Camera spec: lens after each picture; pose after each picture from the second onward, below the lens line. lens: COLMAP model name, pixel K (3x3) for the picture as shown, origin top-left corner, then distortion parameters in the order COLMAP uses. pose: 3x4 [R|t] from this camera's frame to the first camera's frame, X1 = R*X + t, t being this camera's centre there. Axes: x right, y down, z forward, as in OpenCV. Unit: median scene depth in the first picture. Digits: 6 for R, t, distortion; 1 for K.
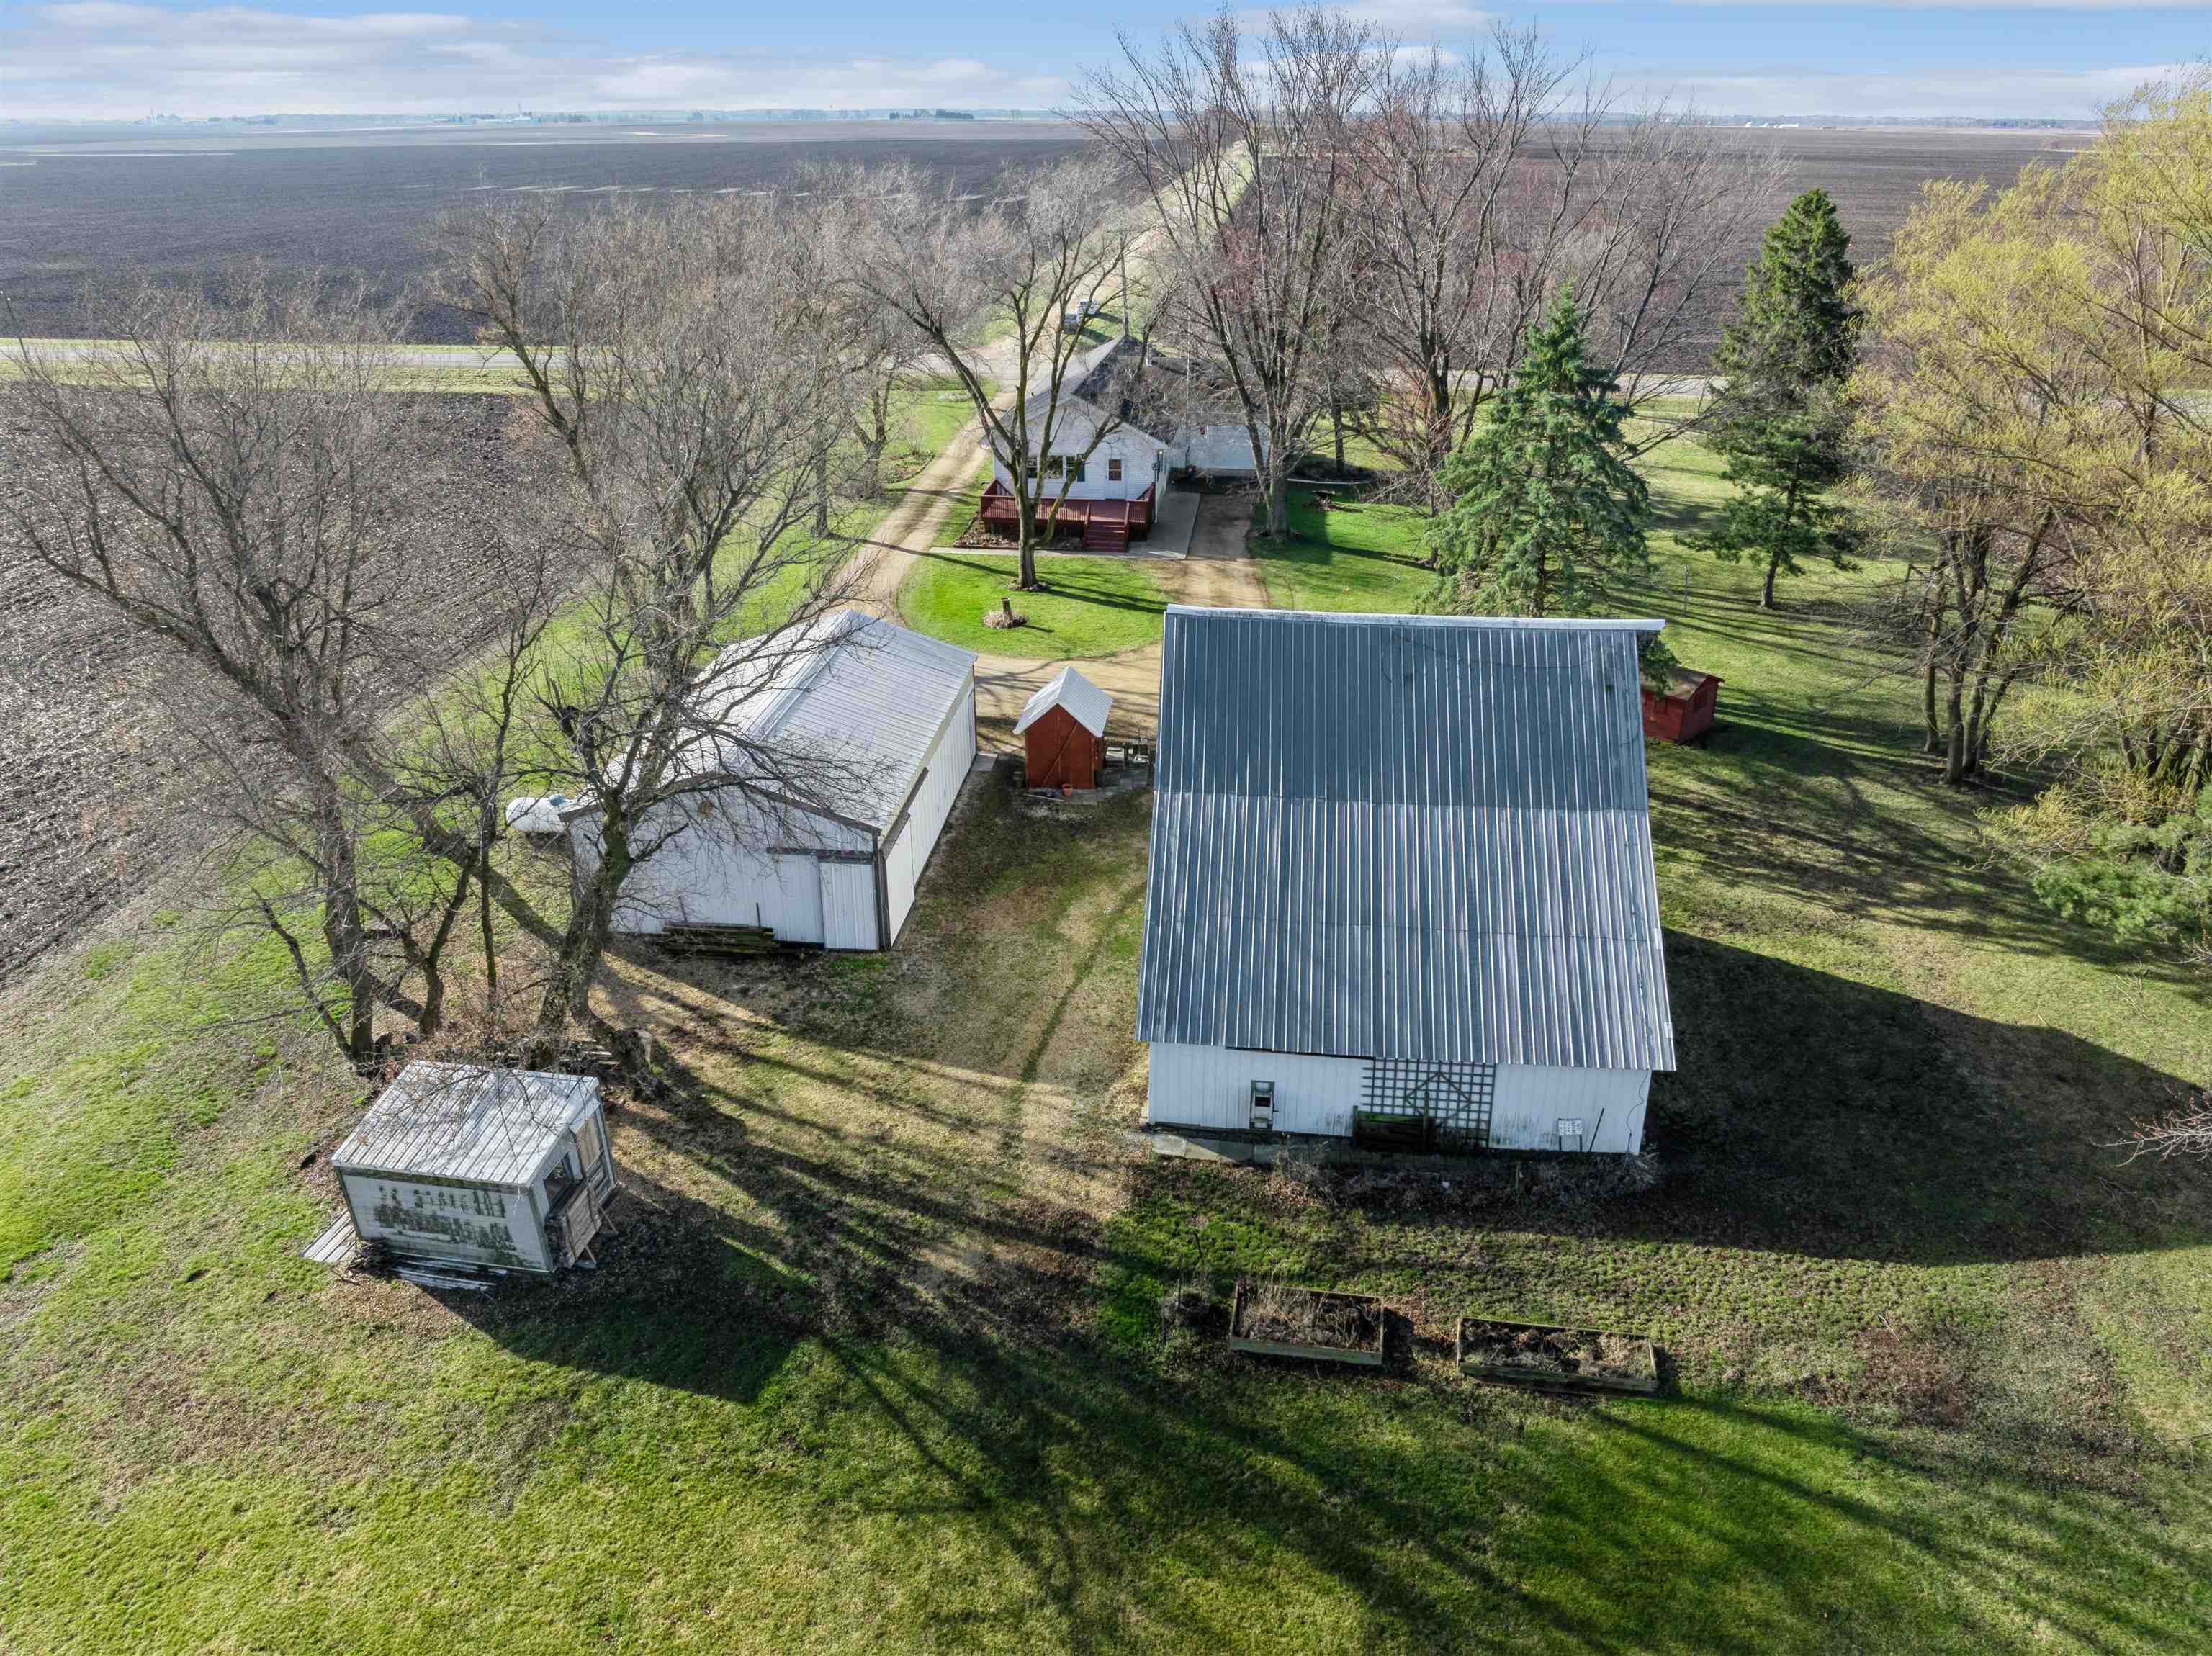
lens RADIAL K [[1551.7, 0, 1112.5], [0, 1551.7, 819.4], [0, 0, 1]] dist [-0.034880, -0.006991]
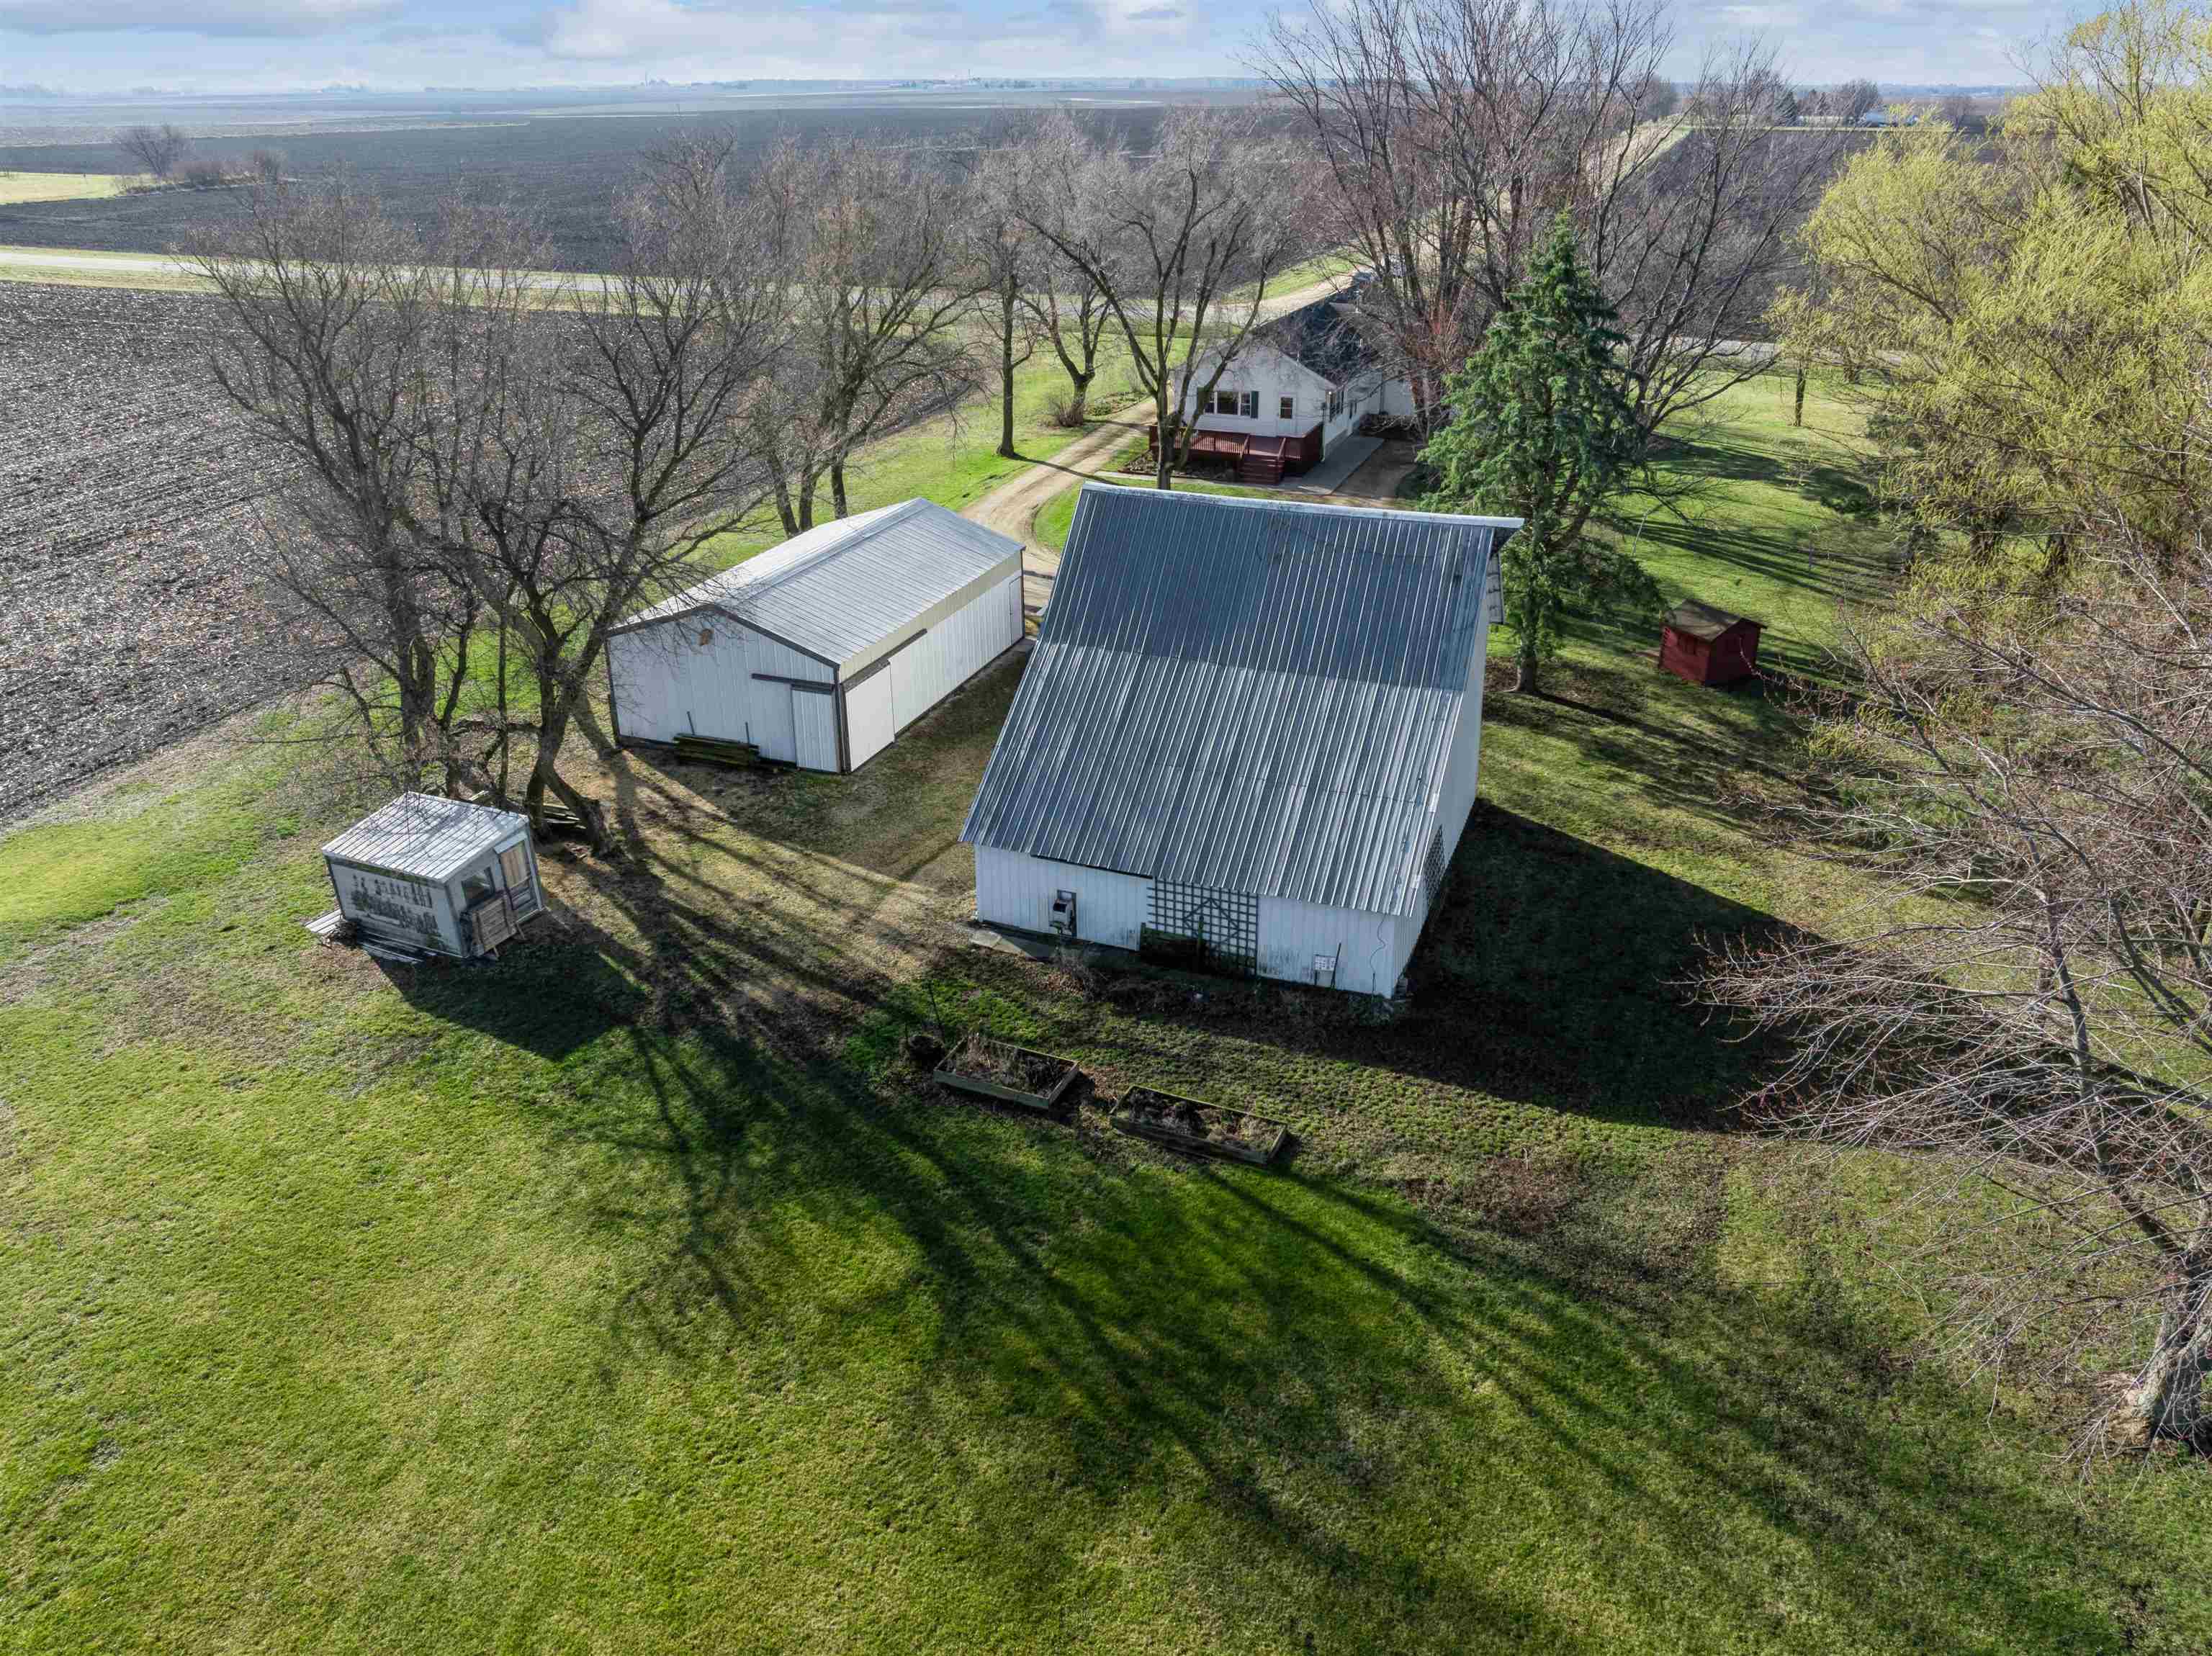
lens RADIAL K [[1551.7, 0, 1091.8], [0, 1551.7, 826.3], [0, 0, 1]] dist [-0.034880, -0.006991]
pose [[0.967713, 0.106717, -0.228347, 0.376432], [-0.101769, 0.994248, 0.033367, 0.082885], [0.230595, -0.009051, 0.973008, -0.105887]]
